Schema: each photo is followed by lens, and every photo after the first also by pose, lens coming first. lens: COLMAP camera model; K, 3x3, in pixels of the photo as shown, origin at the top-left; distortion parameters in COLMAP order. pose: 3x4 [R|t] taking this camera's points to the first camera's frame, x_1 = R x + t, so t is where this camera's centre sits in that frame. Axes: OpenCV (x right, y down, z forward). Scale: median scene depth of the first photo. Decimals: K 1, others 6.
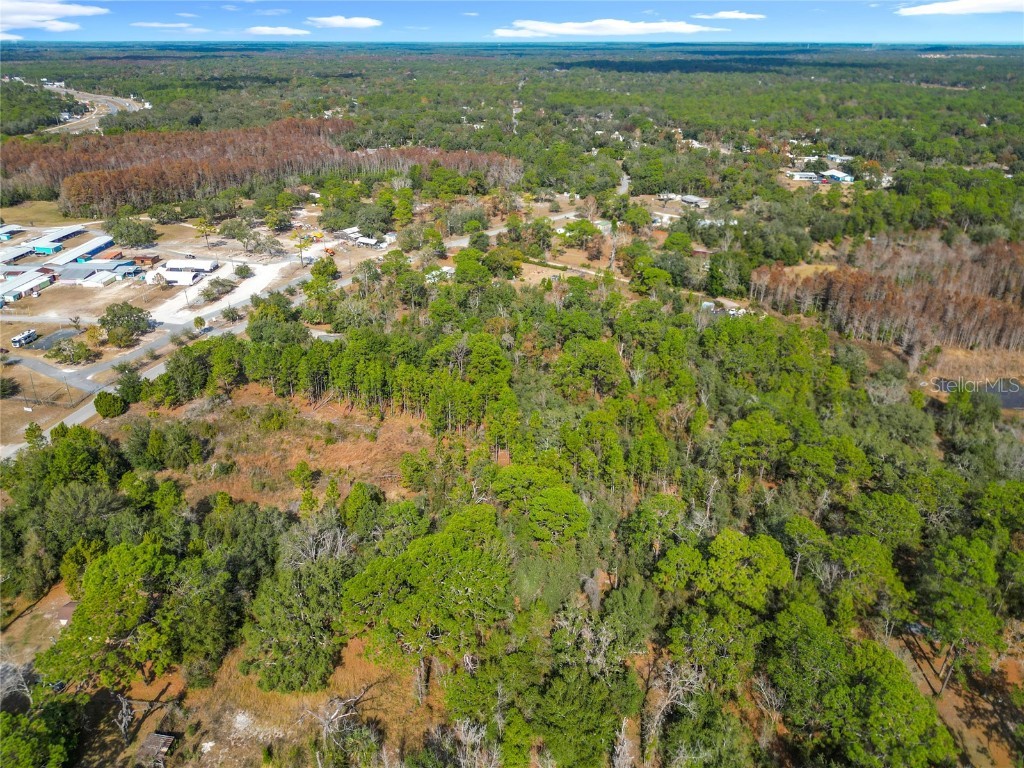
lens RADIAL K [[737.9, 0, 512.0], [0, 737.9, 384.0], [0, 0, 1]] dist [0.016963, -0.001355]
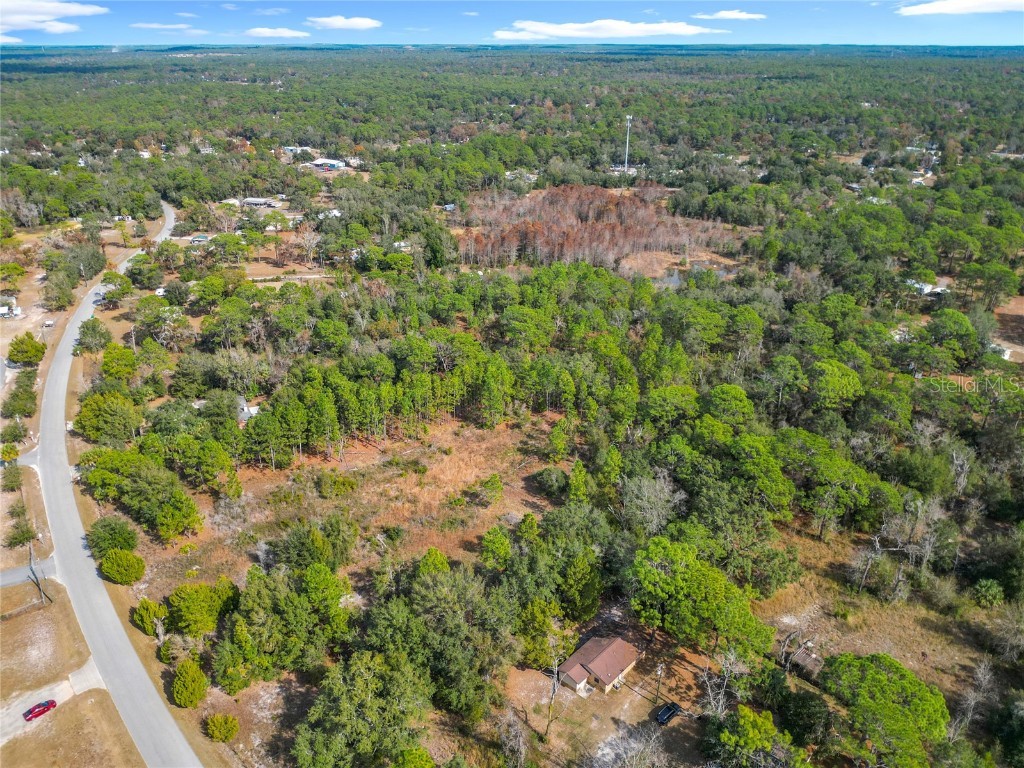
lens RADIAL K [[731.2, 0, 508.8], [0, 731.2, 384.2], [0, 0, 1]] dist [0.002776, -0.022023]
pose [[0.665163, -0.324296, 0.672600, -0.408011], [0.320898, 0.937491, 0.134664, -0.061304], [-0.674228, 0.126263, 0.727650, 0.129308]]
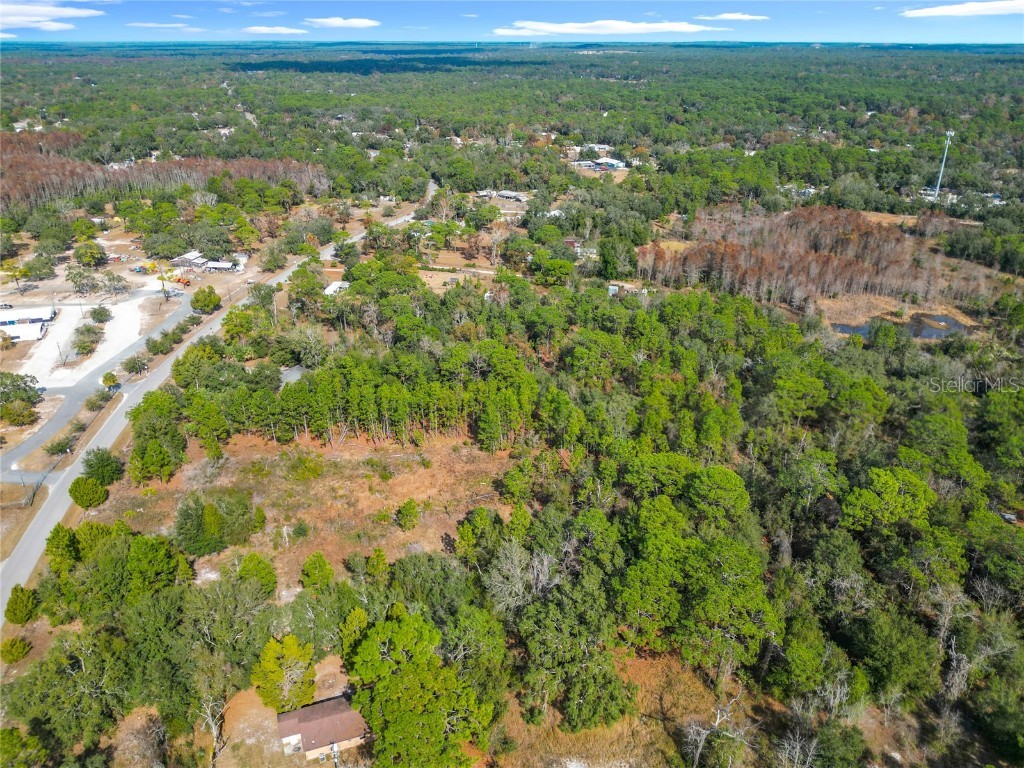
lens RADIAL K [[737.9, 0, 512.0], [0, 737.9, 384.0], [0, 0, 1]] dist [0.016963, -0.001355]
pose [[0.930209, -0.160905, 0.329881, -0.206335], [0.160761, 0.986599, 0.027913, -0.020794], [-0.329951, 0.027067, 0.943610, 0.041381]]
